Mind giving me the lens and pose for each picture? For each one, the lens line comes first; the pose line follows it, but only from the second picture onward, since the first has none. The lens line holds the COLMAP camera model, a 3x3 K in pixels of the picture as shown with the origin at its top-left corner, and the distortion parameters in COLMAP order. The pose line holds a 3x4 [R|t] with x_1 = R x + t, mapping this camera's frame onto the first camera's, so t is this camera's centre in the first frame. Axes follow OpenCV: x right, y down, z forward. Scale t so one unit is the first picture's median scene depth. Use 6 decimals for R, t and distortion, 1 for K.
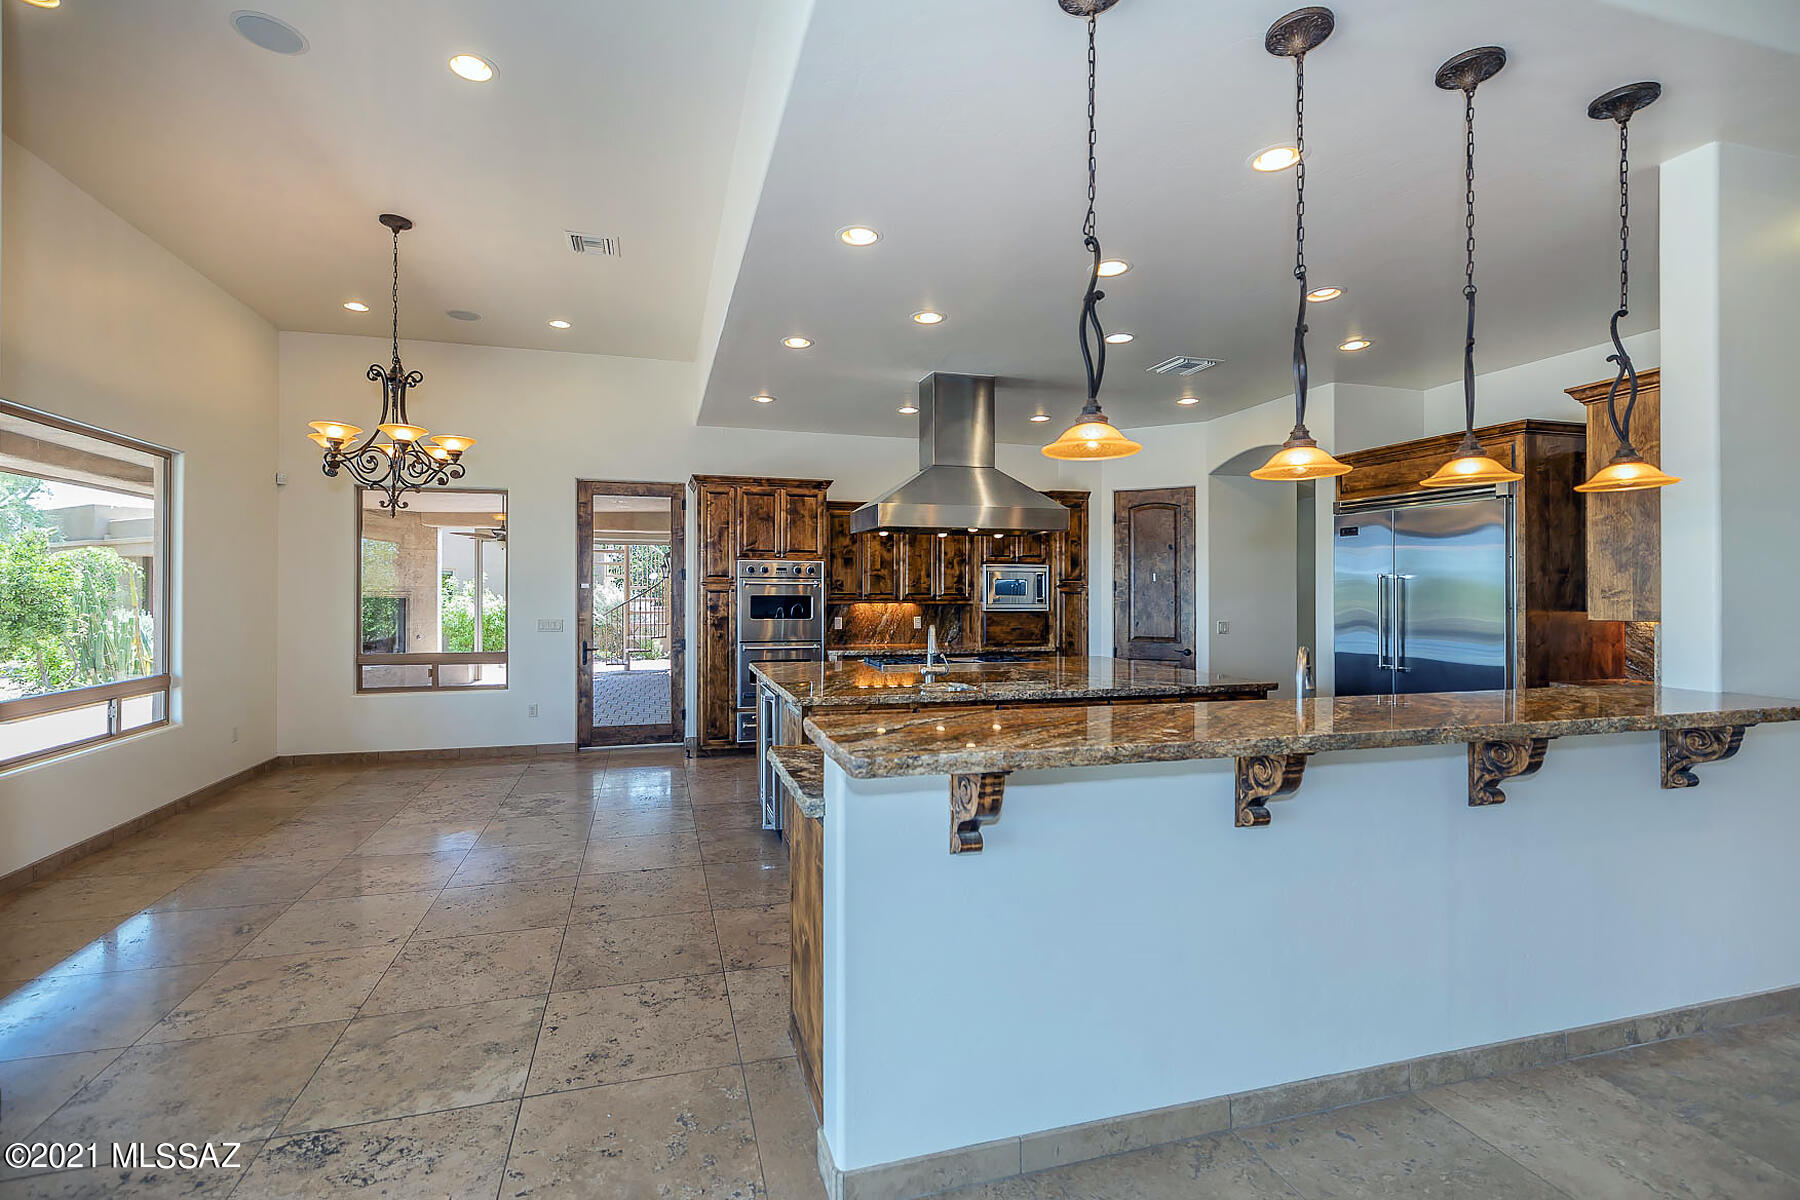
lens RADIAL K [[862.5, 0, 908.8], [0, 862.5, 540.6], [0, 0, 1]] dist [0.003250, -0.000148]
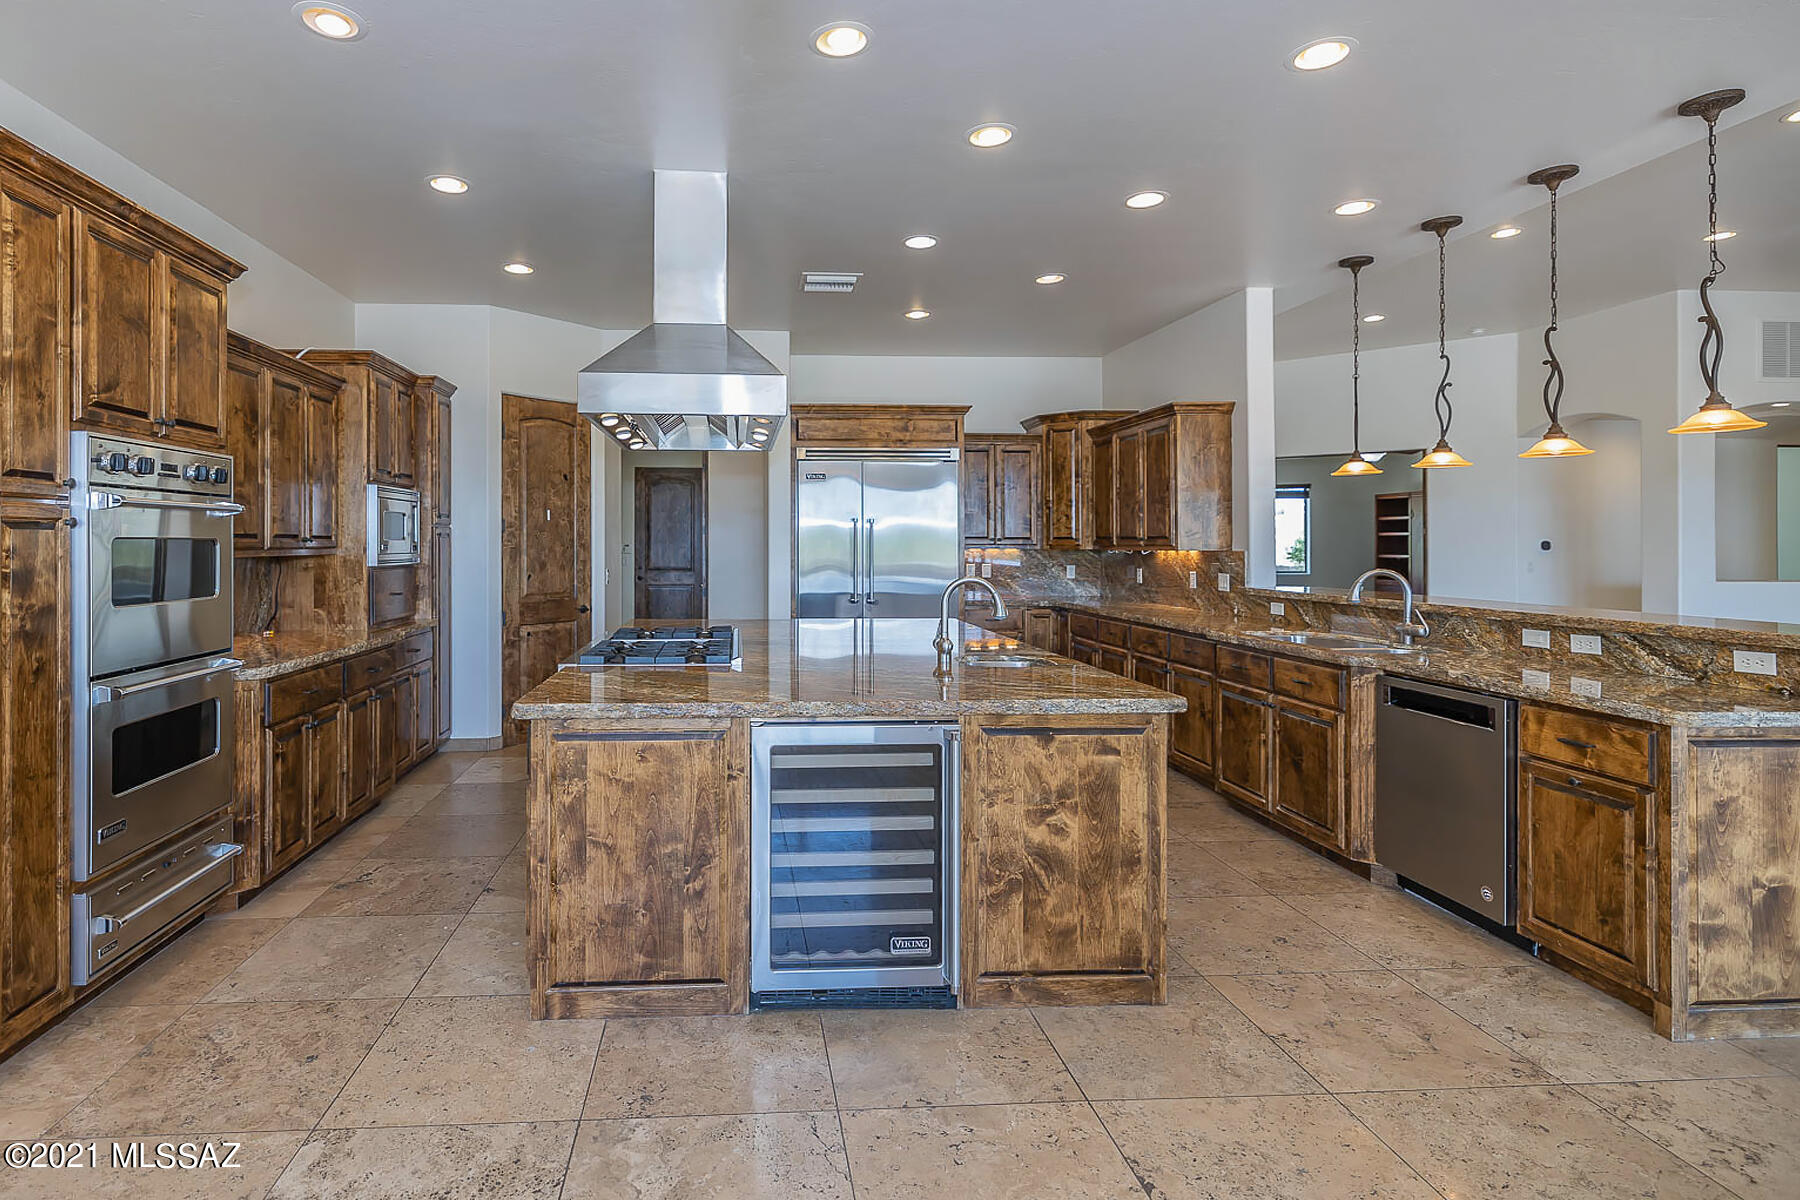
lens RADIAL K [[862.5, 0, 908.8], [0, 862.5, 540.6], [0, 0, 1]] dist [0.003250, -0.000148]
pose [[0.237793, 0.000654, 0.971316, -0.444695], [-0.061849, 0.997981, 0.014469, 0.040211], [-0.969345, -0.063516, 0.237354, 0.606157]]
